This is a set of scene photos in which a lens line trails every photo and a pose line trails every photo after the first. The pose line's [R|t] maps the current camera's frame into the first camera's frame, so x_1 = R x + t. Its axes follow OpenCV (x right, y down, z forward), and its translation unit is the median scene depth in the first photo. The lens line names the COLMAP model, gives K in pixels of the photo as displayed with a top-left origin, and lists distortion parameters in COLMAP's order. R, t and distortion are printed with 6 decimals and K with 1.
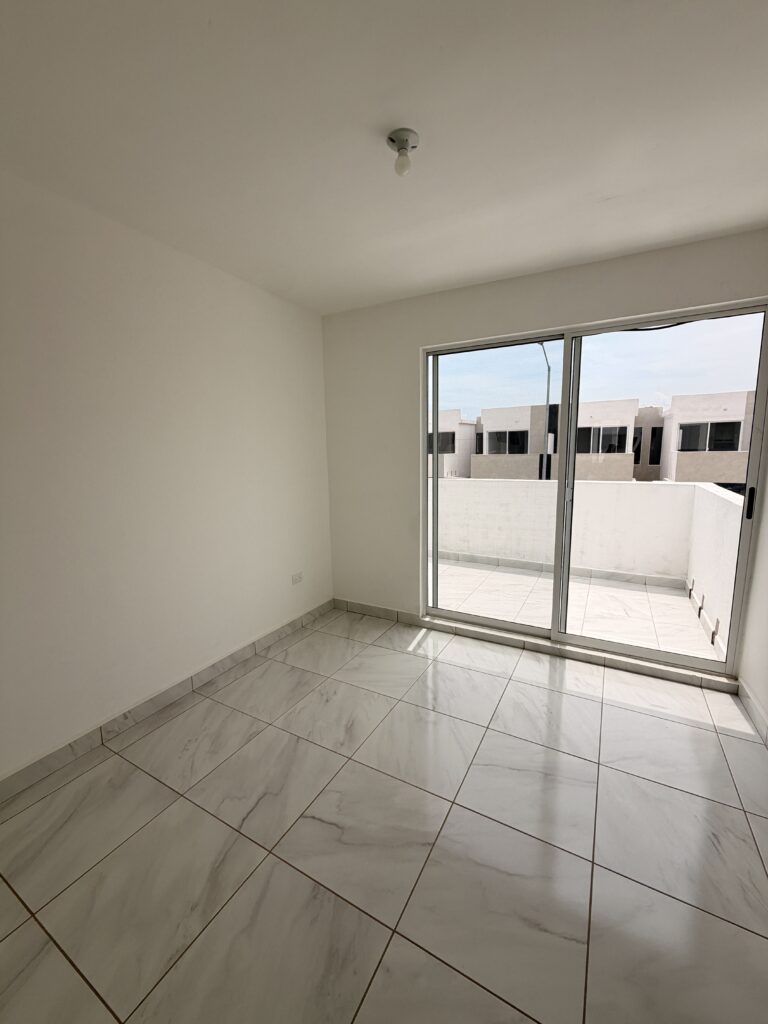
lens RADIAL K [[396.9, 0, 379.1], [0, 396.9, 513.4], [0, 0, 1]] dist [-0.008670, -0.000036]
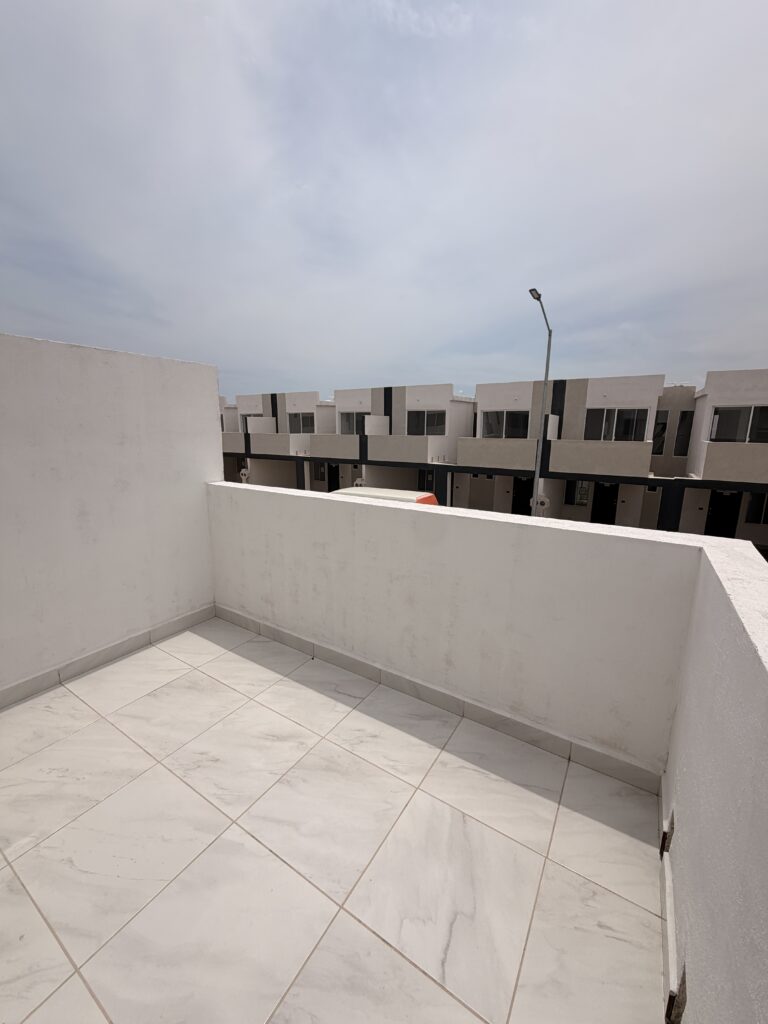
lens RADIAL K [[396.9, 0, 383.9], [0, 396.9, 512.3], [0, 0, 1]] dist [-0.008670, -0.000036]
pose [[0.998378, 0.036369, -0.043800, 0.120493], [-0.034234, 0.998233, 0.048559, -0.026141], [0.045489, -0.046981, 0.997860, 0.144035]]
